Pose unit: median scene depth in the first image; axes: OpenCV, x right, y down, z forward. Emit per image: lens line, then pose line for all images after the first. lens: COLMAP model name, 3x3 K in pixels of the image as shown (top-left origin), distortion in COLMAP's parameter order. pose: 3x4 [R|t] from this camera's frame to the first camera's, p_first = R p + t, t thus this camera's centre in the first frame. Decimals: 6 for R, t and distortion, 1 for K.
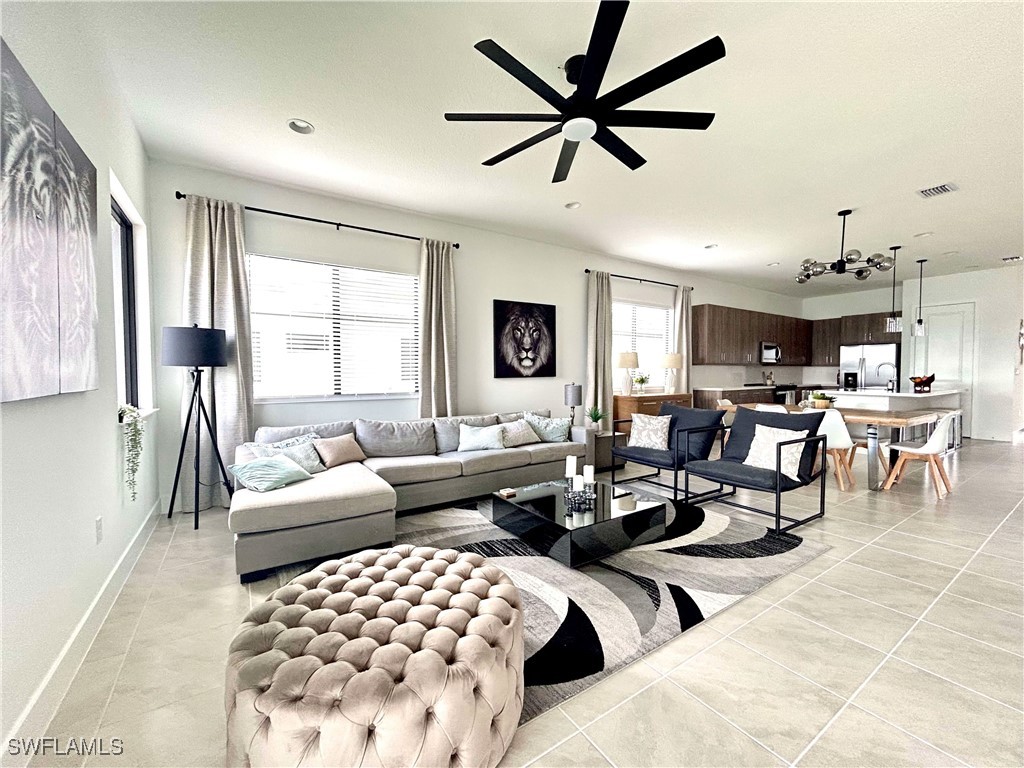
lens RADIAL K [[413.6, 0, 512.0], [0, 413.6, 384.0], [0, 0, 1]] dist [0.001318, 0.000160]
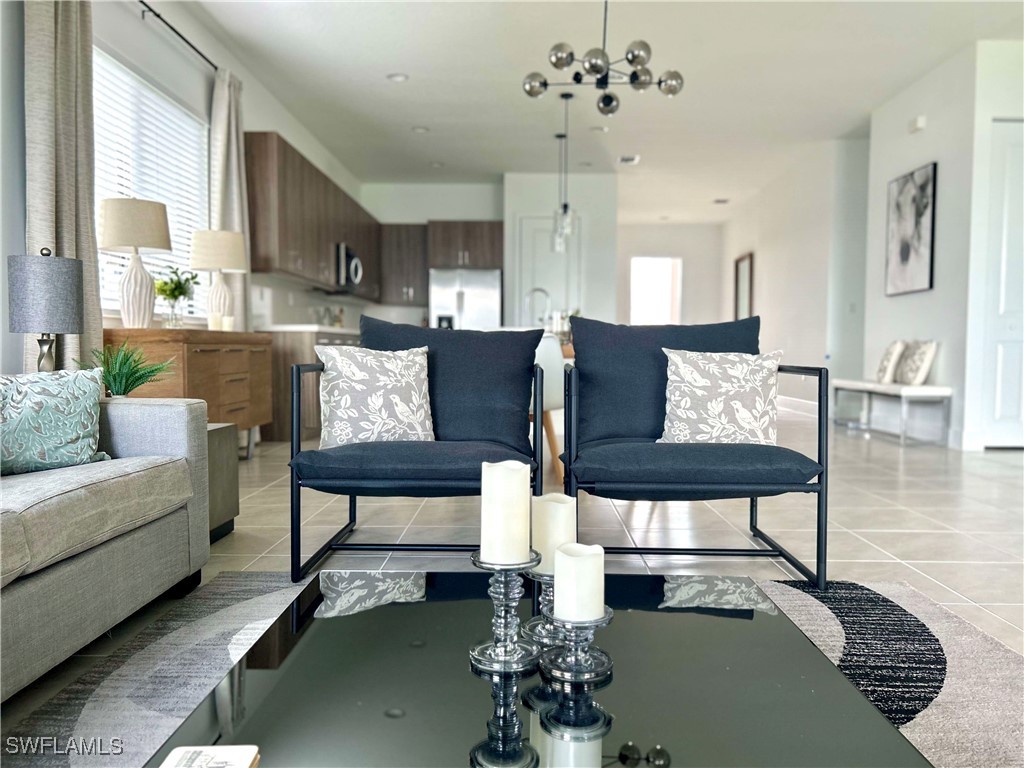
lens RADIAL K [[770.4, 0, 512.0], [0, 770.4, 384.0], [0, 0, 1]] dist [-0.001463, -0.001722]
pose [[0.558589, -0.027639, 0.828984, -0.122450], [0.013417, 0.999615, 0.024286, 0.093972], [-0.829336, -0.002443, 0.558745, 0.585313]]
